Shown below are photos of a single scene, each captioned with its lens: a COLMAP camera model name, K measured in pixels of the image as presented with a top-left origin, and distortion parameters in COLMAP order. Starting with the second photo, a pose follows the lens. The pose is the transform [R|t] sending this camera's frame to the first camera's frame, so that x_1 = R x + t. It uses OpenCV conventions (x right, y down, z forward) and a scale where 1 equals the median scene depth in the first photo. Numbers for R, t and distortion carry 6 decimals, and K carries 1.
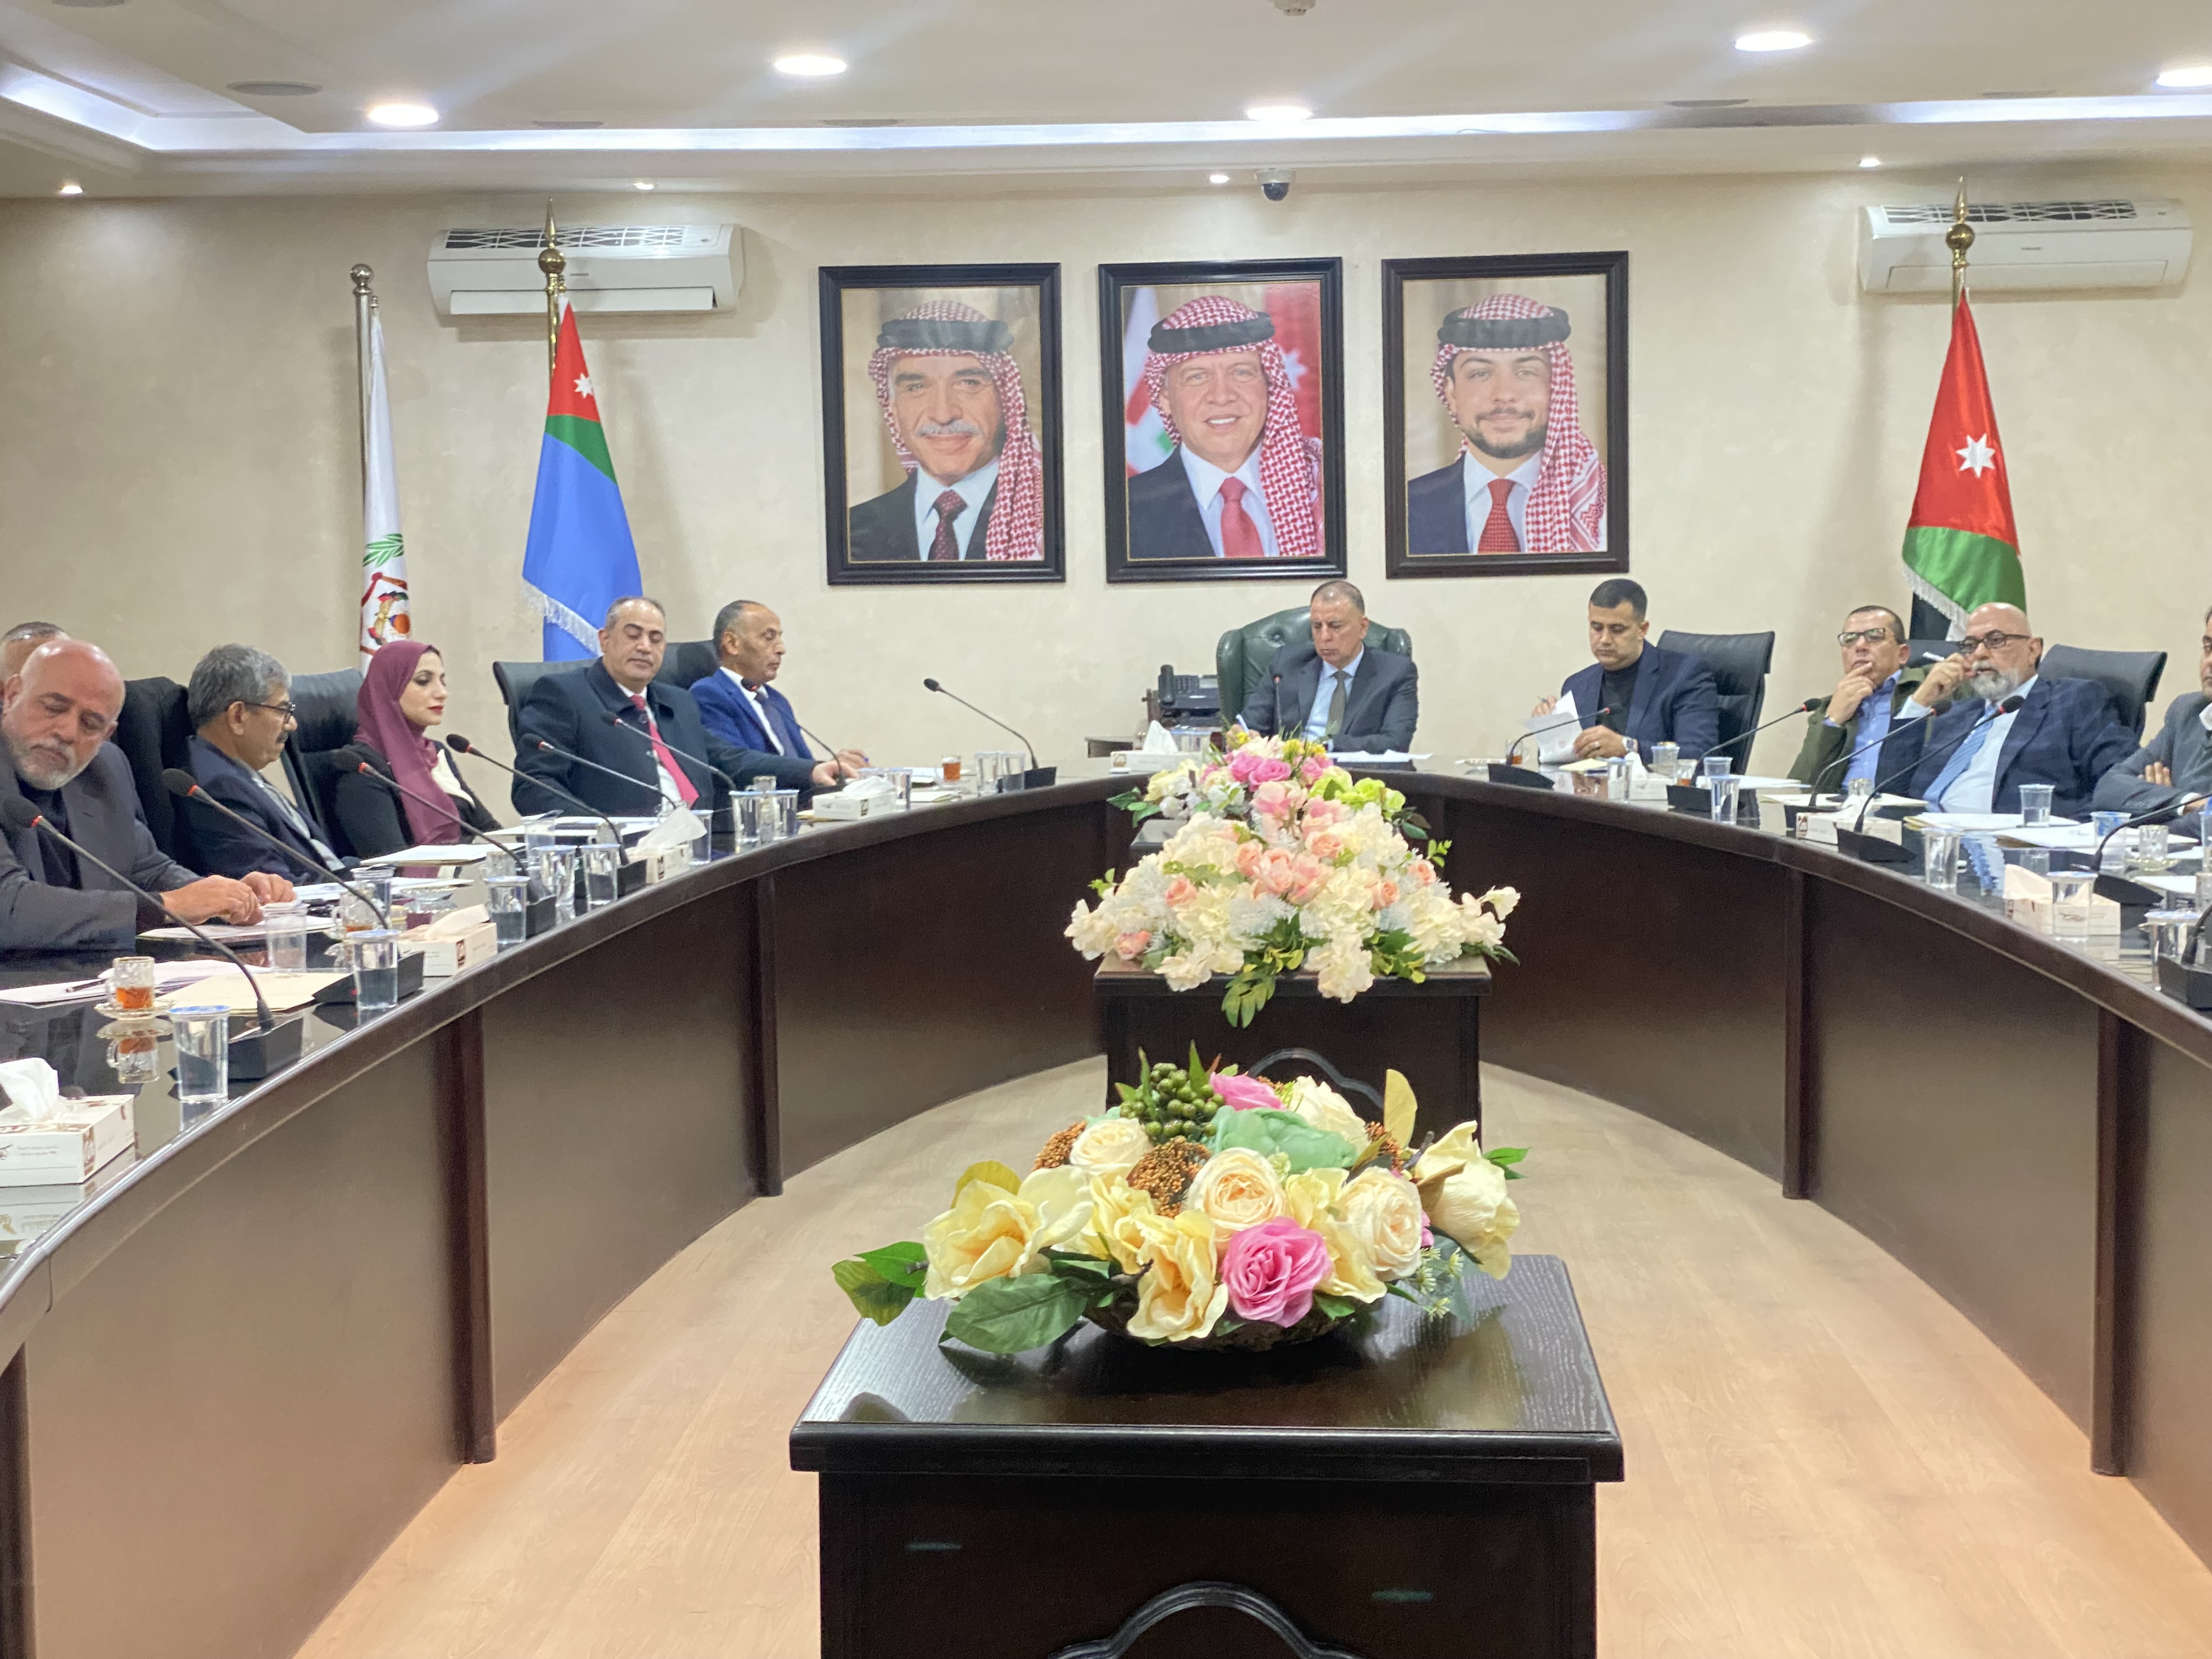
lens RADIAL K [[3340.3, 0, 1106.0], [0, 3340.3, 829.5], [0, 0, 1]] dist [0.159475, 0.053143]
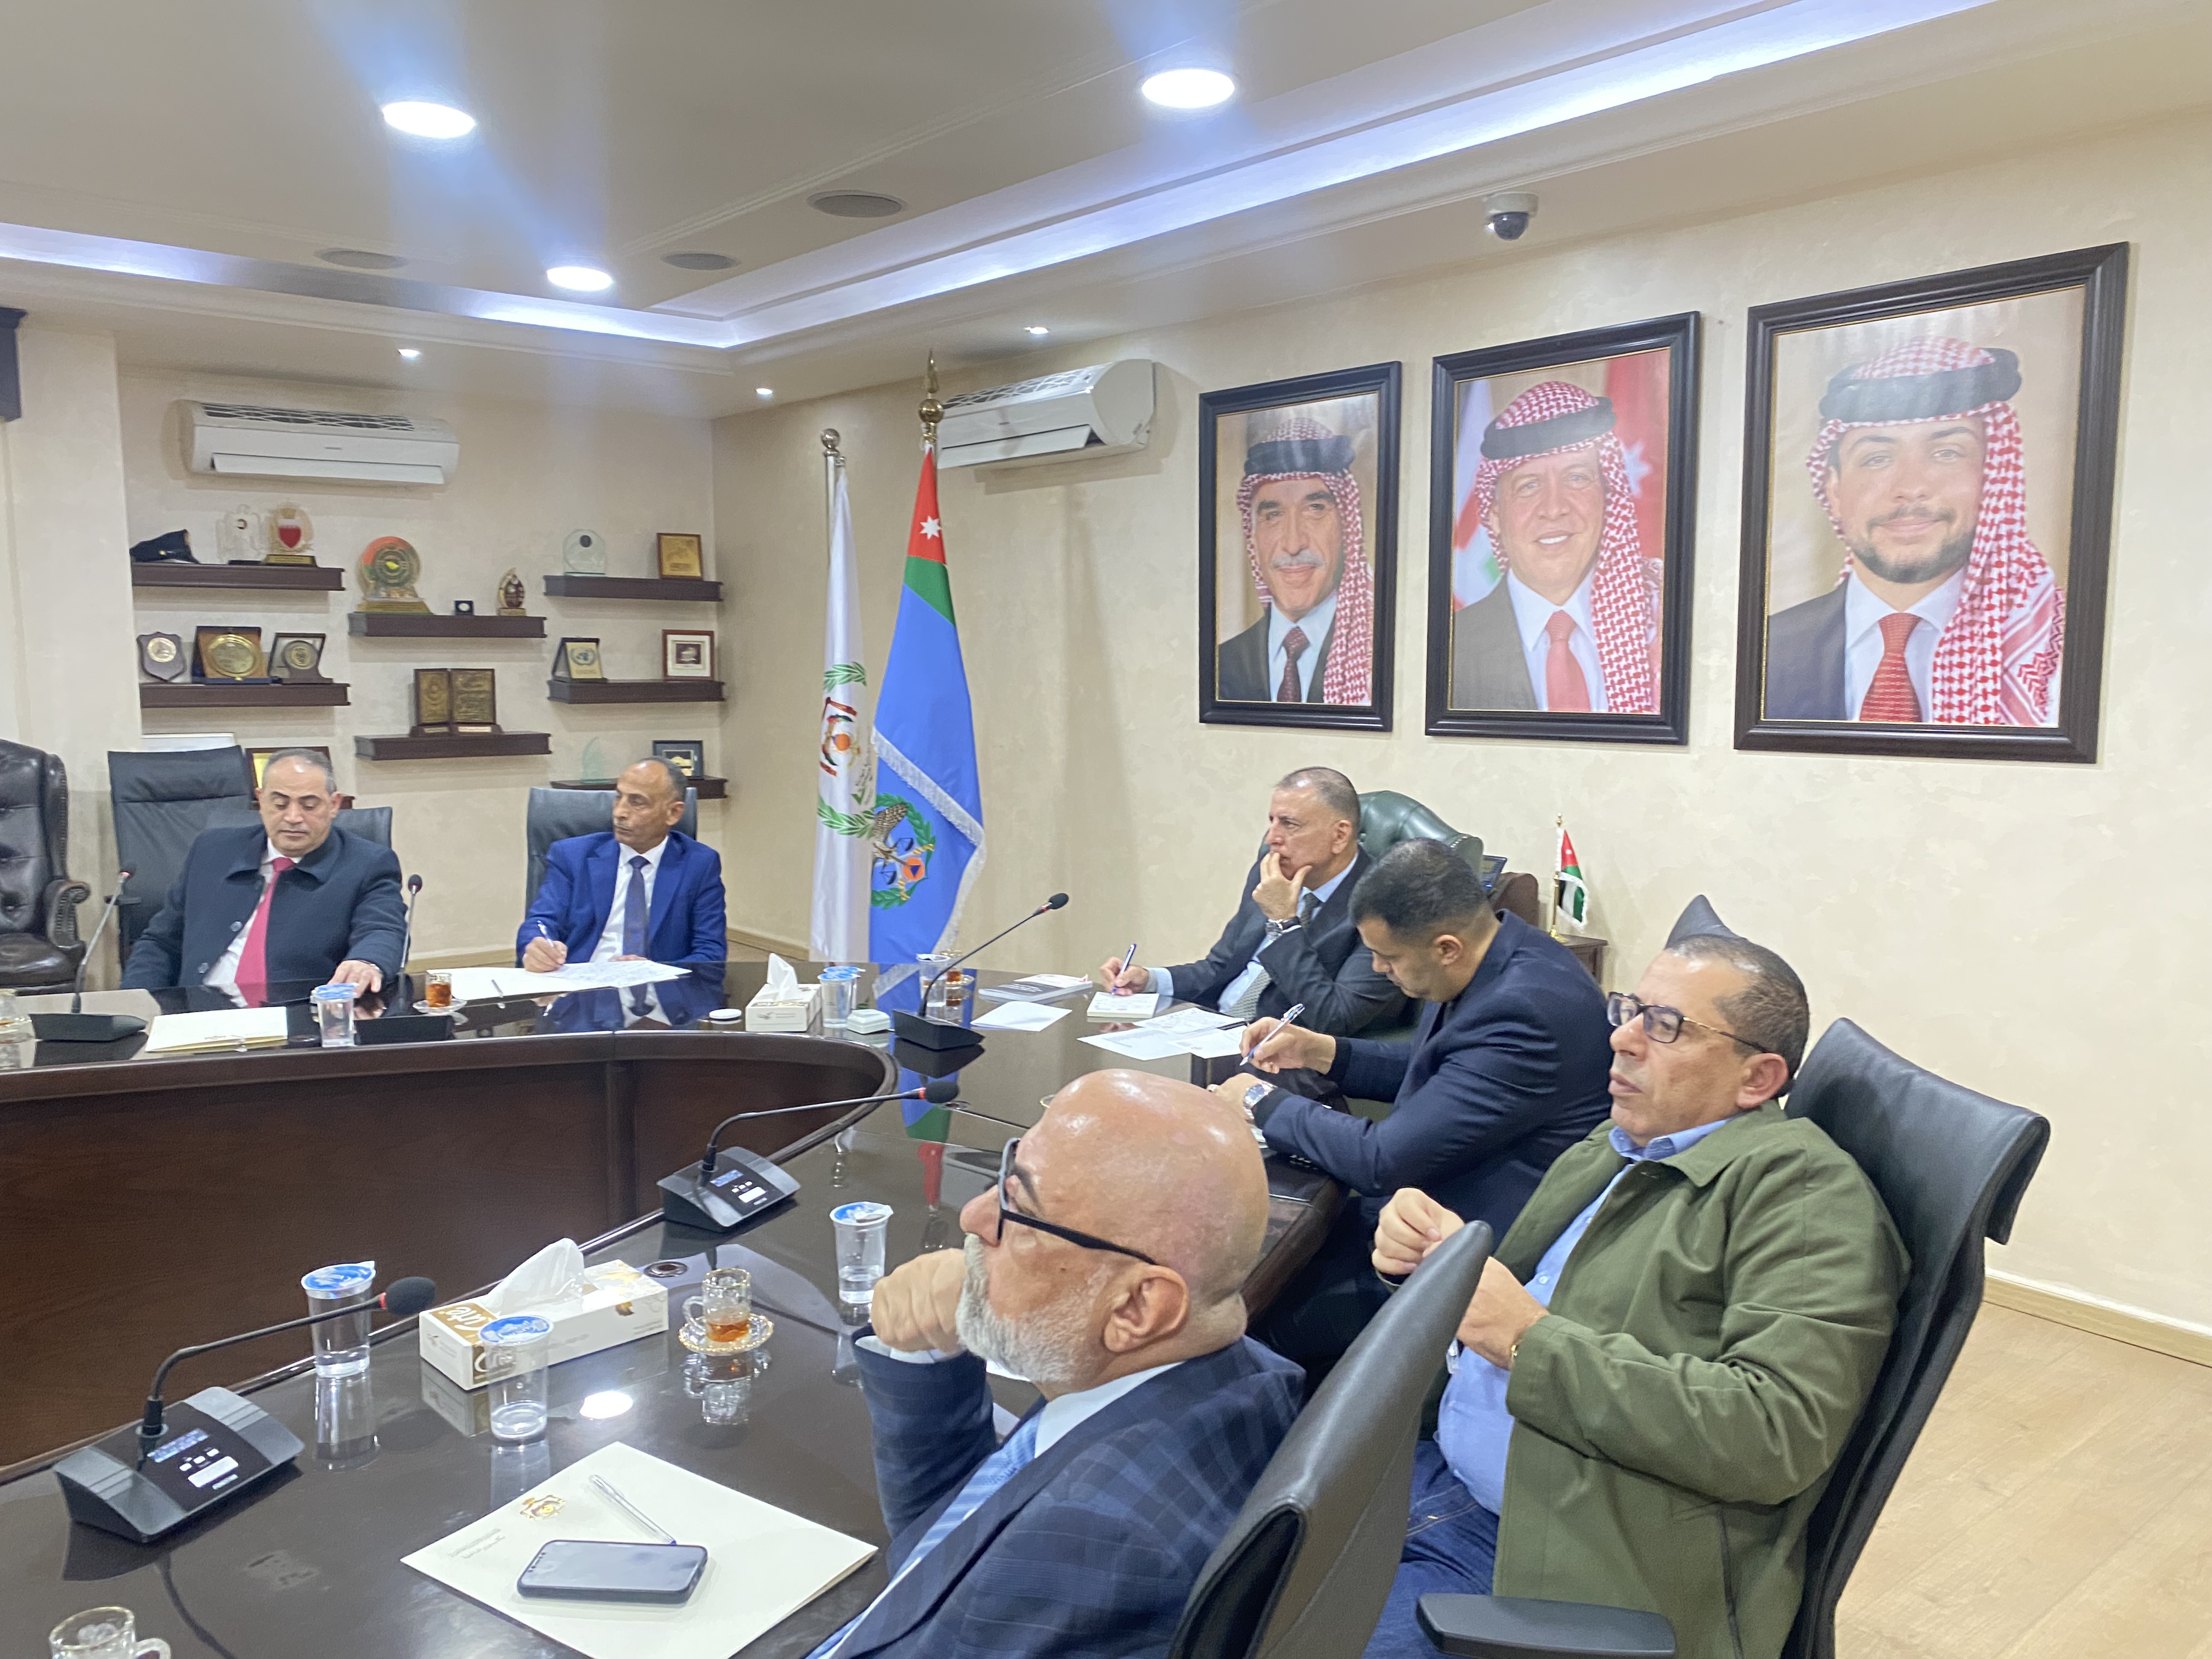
lens RADIAL K [[1675.7, 0, 1050.4], [0, 1675.7, 880.7], [0, 0, 1]] dist [-0.010184, -0.002957]
pose [[0.662944, 0.115927, -0.739639, 0.262465], [-0.072980, 0.993240, 0.090262, -0.069269], [0.745103, -0.005860, 0.666923, 0.650467]]
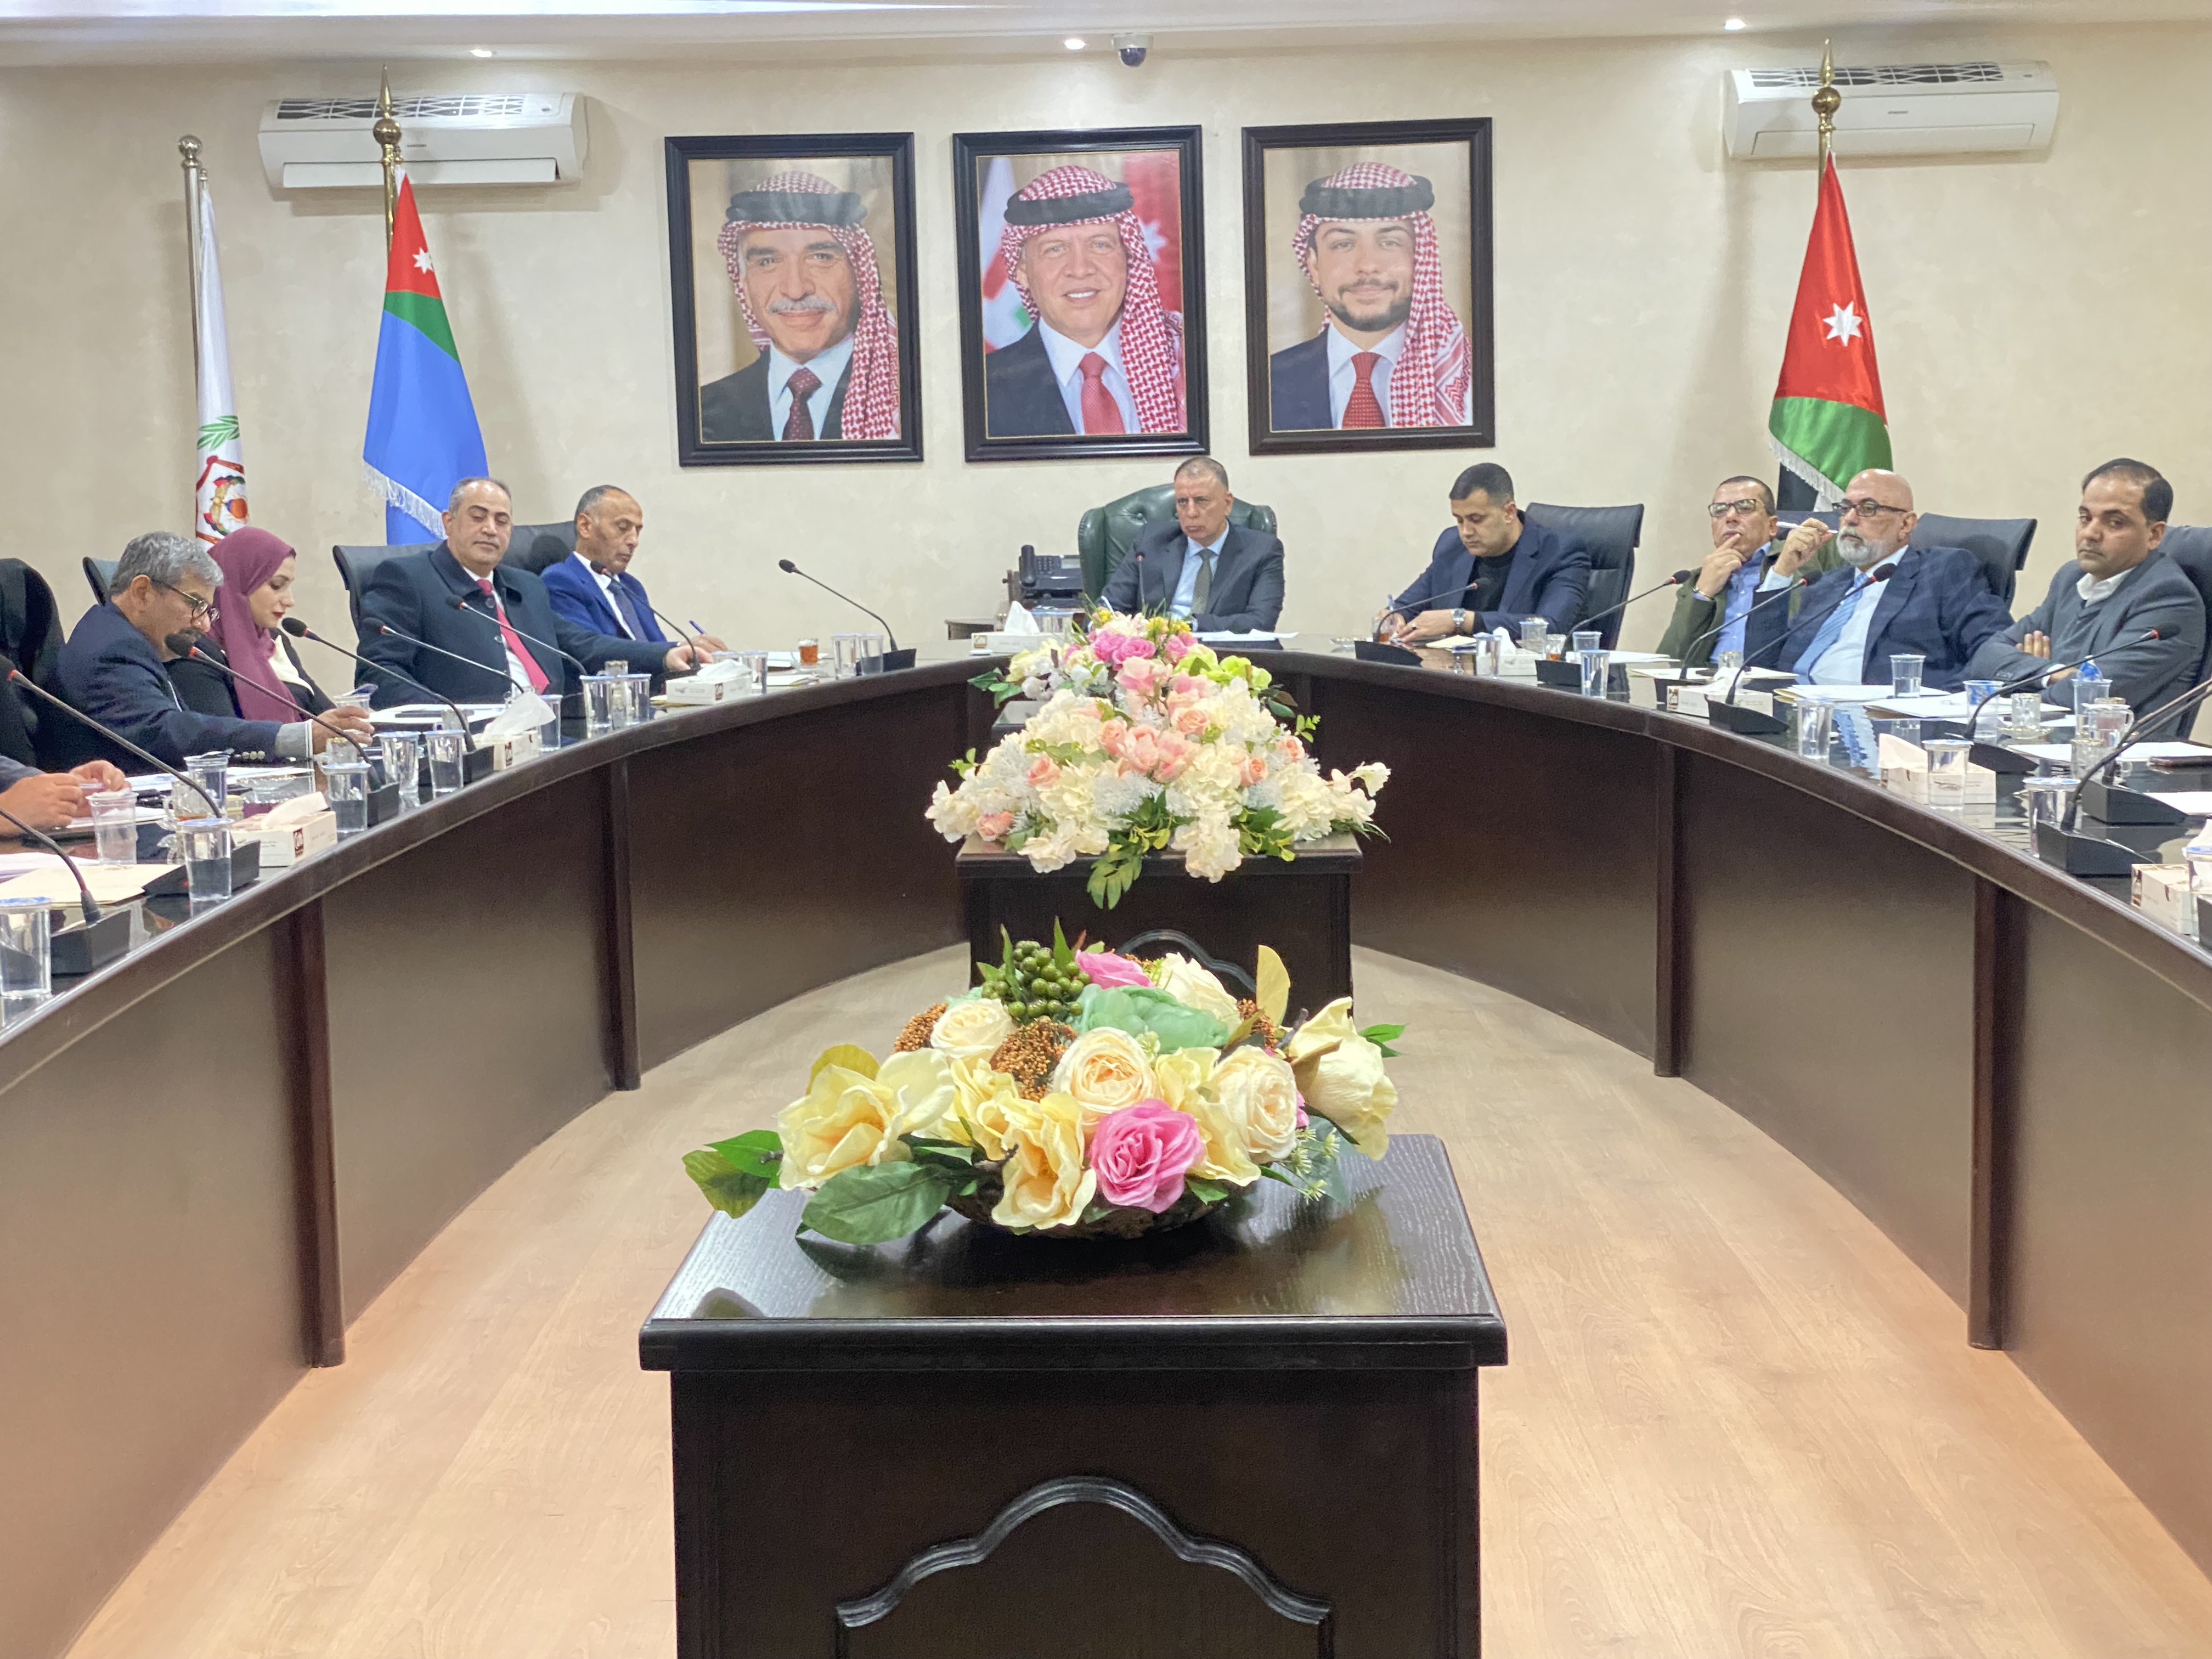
lens RADIAL K [[3373.3, 0, 1069.7], [0, 3373.3, 808.6], [0, 0, 1]] dist [0.174804, -0.007296]
pose [[0.999491, -0.011861, 0.029615, 0.000230], [0.011050, 0.999563, 0.027402, 0.001023], [-0.029927, -0.027061, 0.999186, 0.006246]]
